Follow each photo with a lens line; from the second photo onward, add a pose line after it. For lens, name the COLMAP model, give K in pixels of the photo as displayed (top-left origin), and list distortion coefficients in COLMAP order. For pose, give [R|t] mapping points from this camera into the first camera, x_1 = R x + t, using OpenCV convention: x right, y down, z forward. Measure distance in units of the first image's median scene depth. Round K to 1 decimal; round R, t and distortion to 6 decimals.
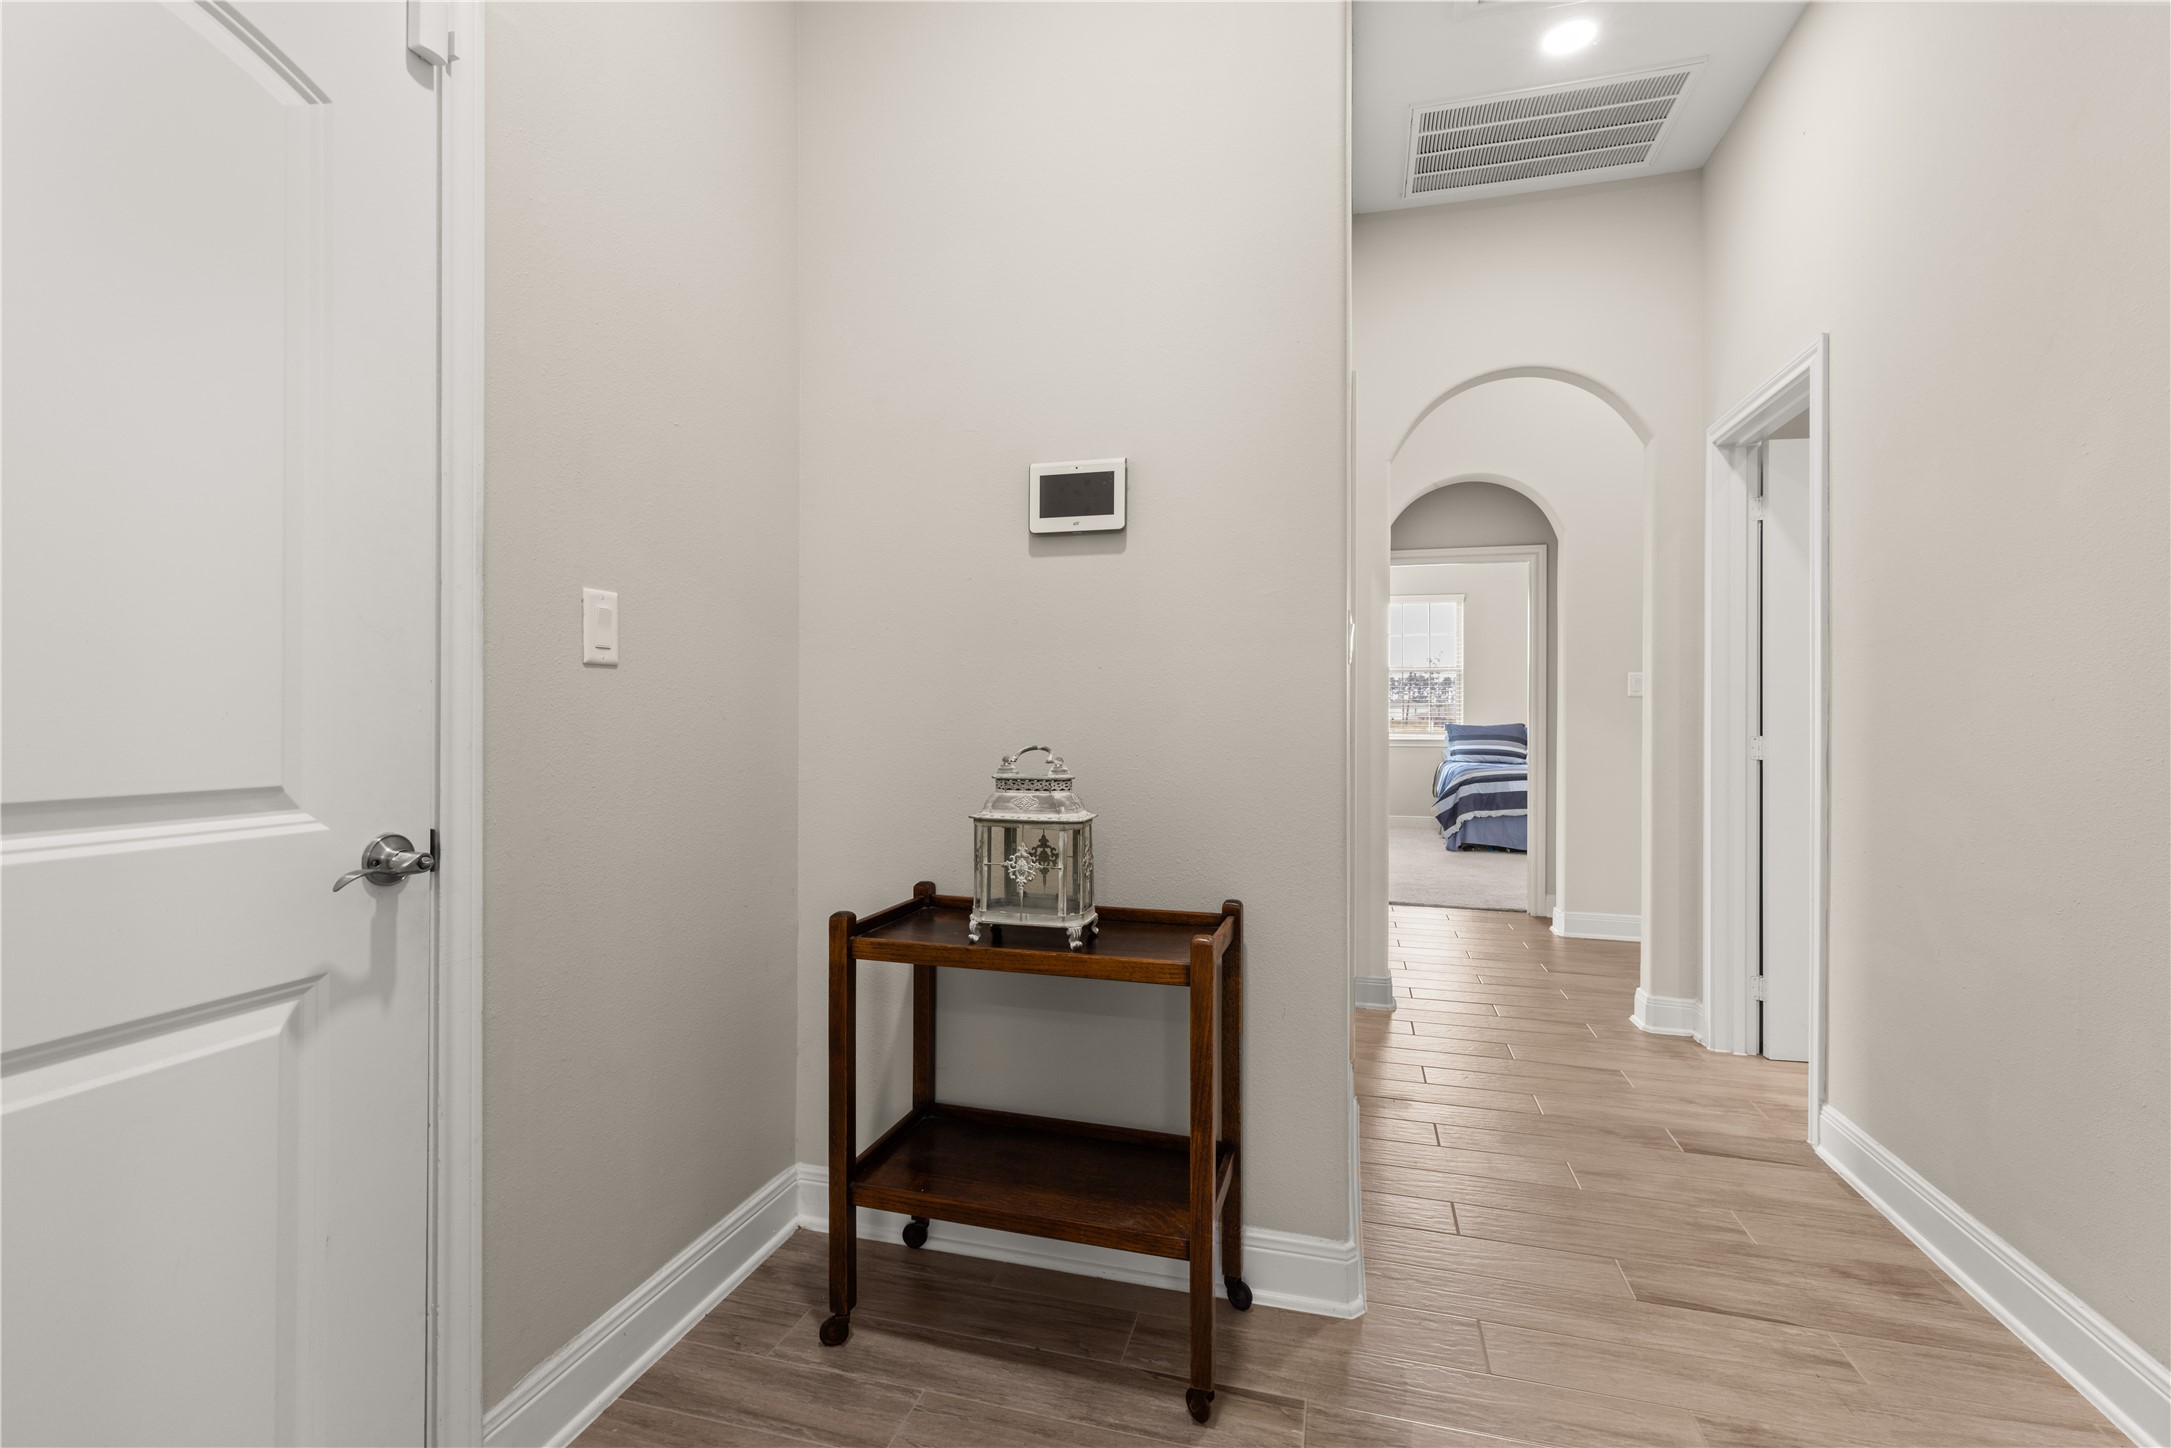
lens RADIAL K [[962.6, 0, 1085.5], [0, 962.6, 724.0], [0, 0, 1]] dist [0.000070, -0.000111]
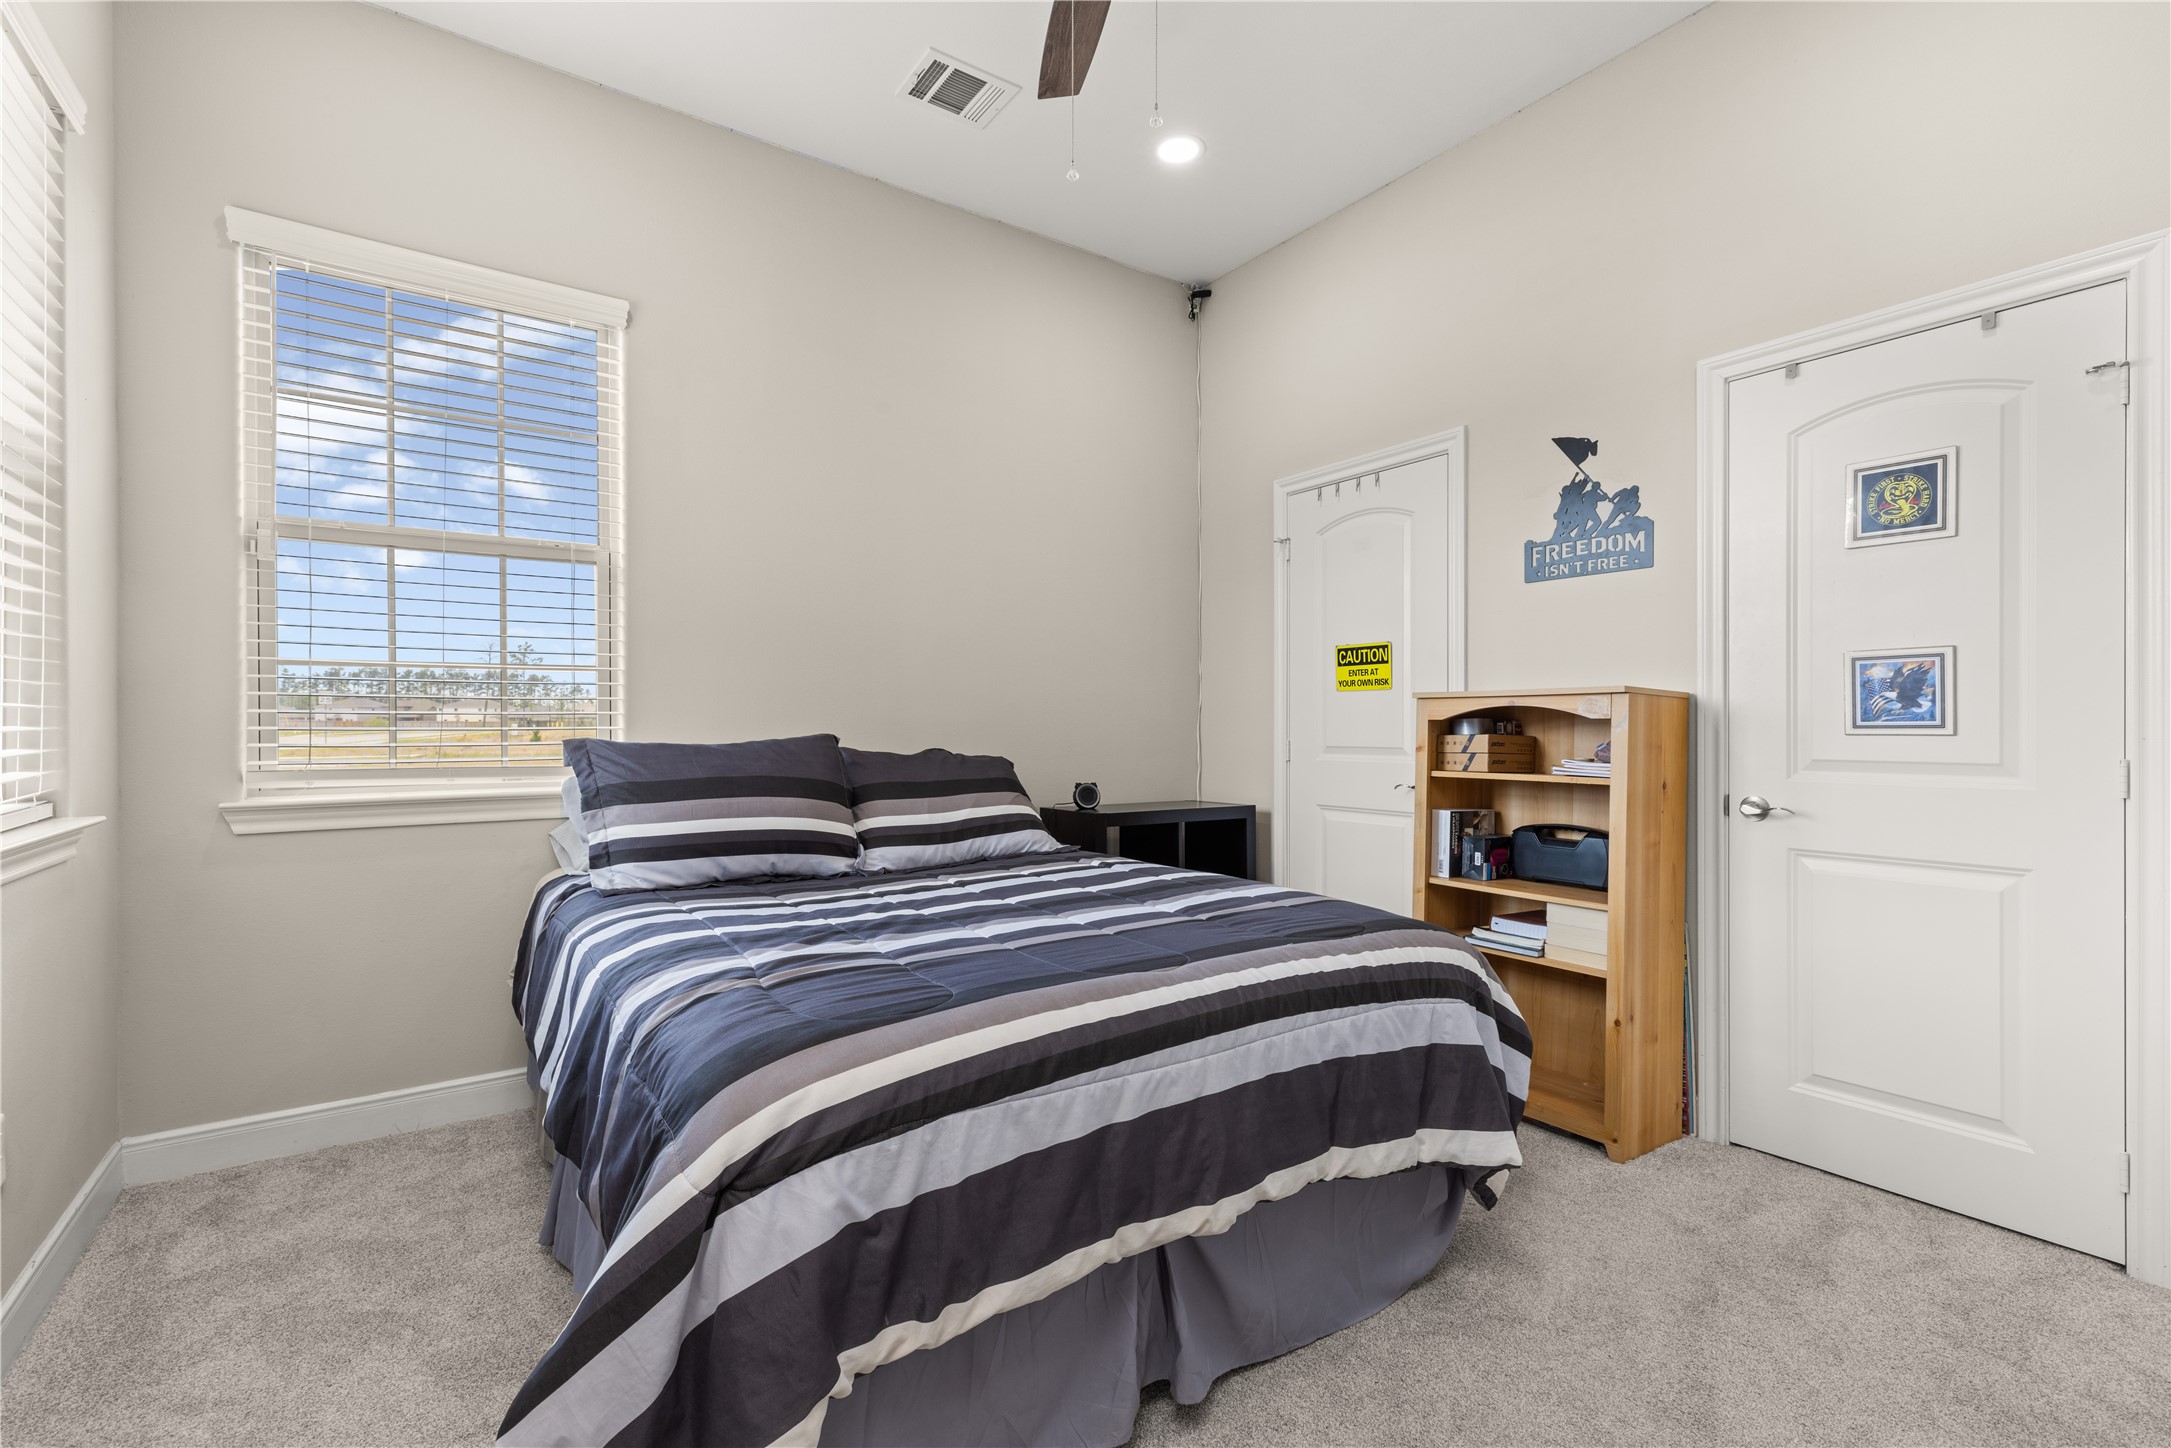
lens RADIAL K [[962.6, 0, 1085.5], [0, 962.6, 724.0], [0, 0, 1]] dist [0.000070, -0.000111]
pose [[0.639405, -0.003926, 0.768860, 0.268098], [0.005879, 0.999983, 0.000216, -0.003545], [-0.768847, 0.004382, 0.639417, 0.738048]]
